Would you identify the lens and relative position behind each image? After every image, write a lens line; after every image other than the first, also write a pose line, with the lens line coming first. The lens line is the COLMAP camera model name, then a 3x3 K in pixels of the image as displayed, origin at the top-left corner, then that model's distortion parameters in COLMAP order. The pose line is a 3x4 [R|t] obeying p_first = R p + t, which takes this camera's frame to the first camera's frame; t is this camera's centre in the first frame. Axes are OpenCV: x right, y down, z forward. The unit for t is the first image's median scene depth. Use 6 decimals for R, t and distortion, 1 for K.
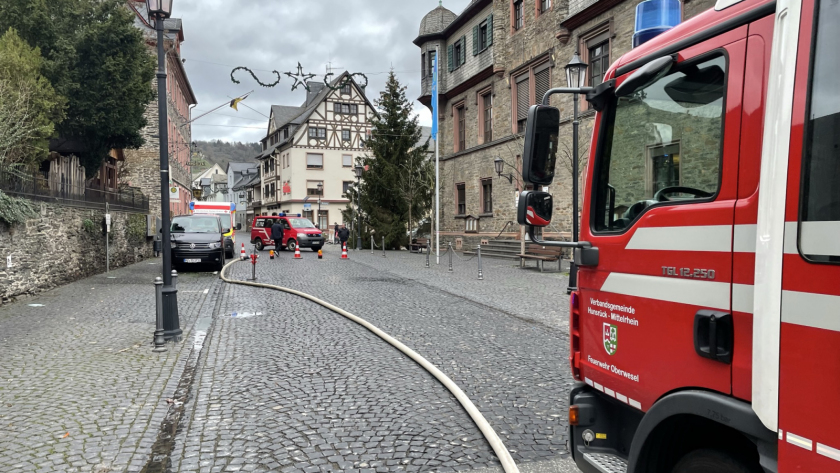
lens RADIAL K [[636.1, 0, 410.7], [0, 636.1, 239.2], [0, 0, 1]] dist [0.092787, -0.113136]
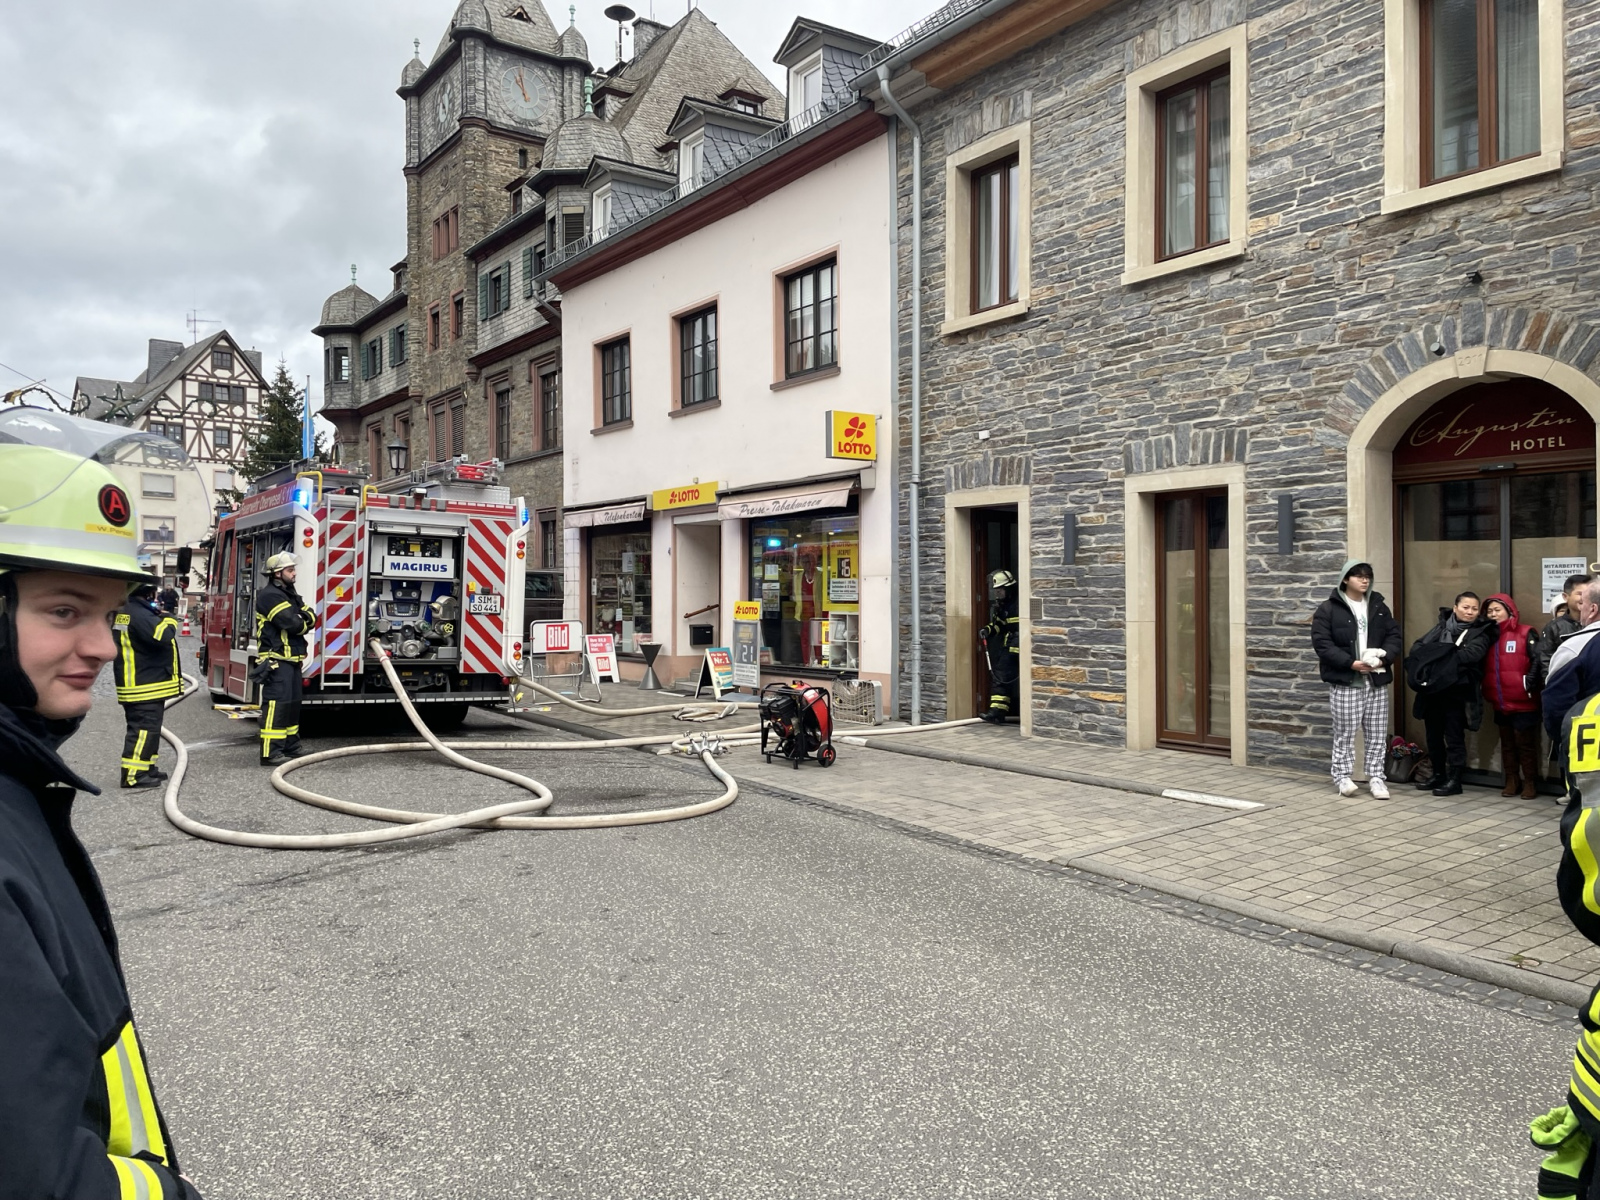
lens RADIAL K [[1211.4, 0, 801.4], [0, 1211.4, 585.8], [0, 0, 1]] dist [0.091517, -0.110260]
pose [[0.949182, 0.012594, 0.314475, 0.053659], [-0.002842, 0.999501, -0.031450, 0.006545], [-0.314714, 0.028958, 0.948745, -0.250663]]
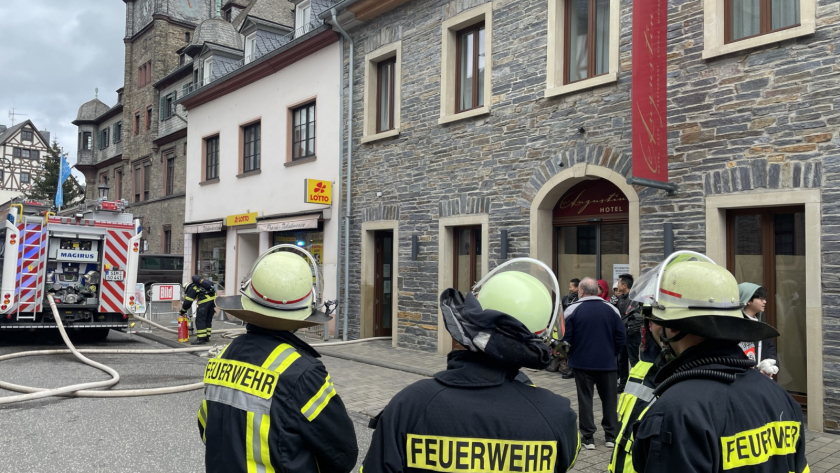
lens RADIAL K [[636.1, 0, 408.6], [0, 636.1, 240.4], [0, 0, 1]] dist [0.092787, -0.113136]
pose [[0.918599, 0.043789, 0.392756, 0.072946], [-0.018333, 0.997494, -0.068335, 0.004440], [-0.394764, 0.055572, 0.917100, -0.265599]]
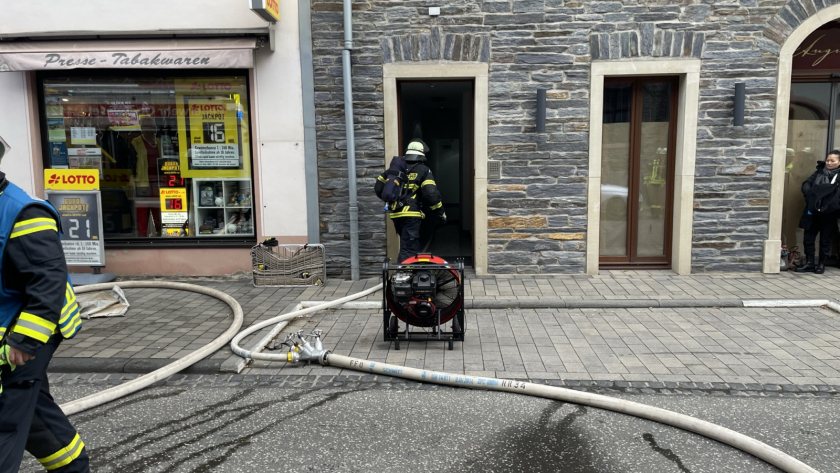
lens RADIAL K [[636.1, 0, 425.9], [0, 636.1, 246.8], [0, 0, 1]] dist [0.092787, -0.113136]
pose [[0.306848, -0.119114, 0.944275, 0.028585], [0.028781, 0.992845, 0.115888, 0.004077], [-0.951323, -0.008383, 0.308081, -0.102034]]
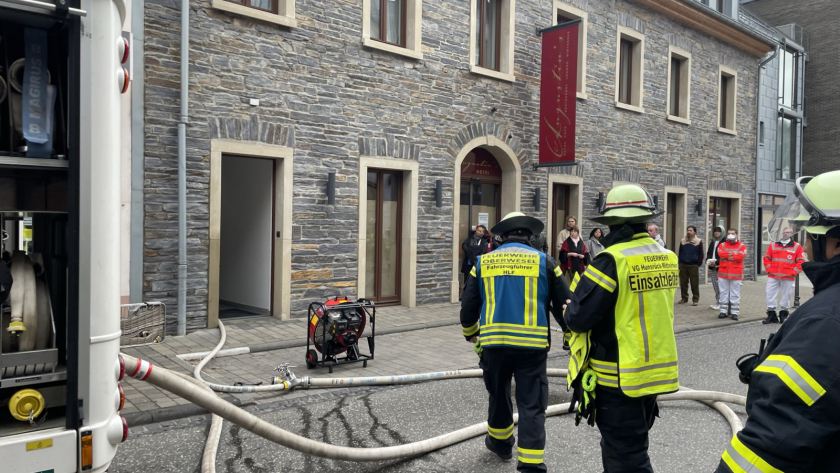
lens RADIAL K [[636.1, 0, 437.7], [0, 636.1, 231.8], [0, 0, 1]] dist [0.092787, -0.113136]
pose [[-0.437969, -0.010865, 0.898924, -0.000940], [0.006024, 0.999869, 0.015020, 0.001701], [-0.898970, 0.011993, -0.437846, -0.039791]]
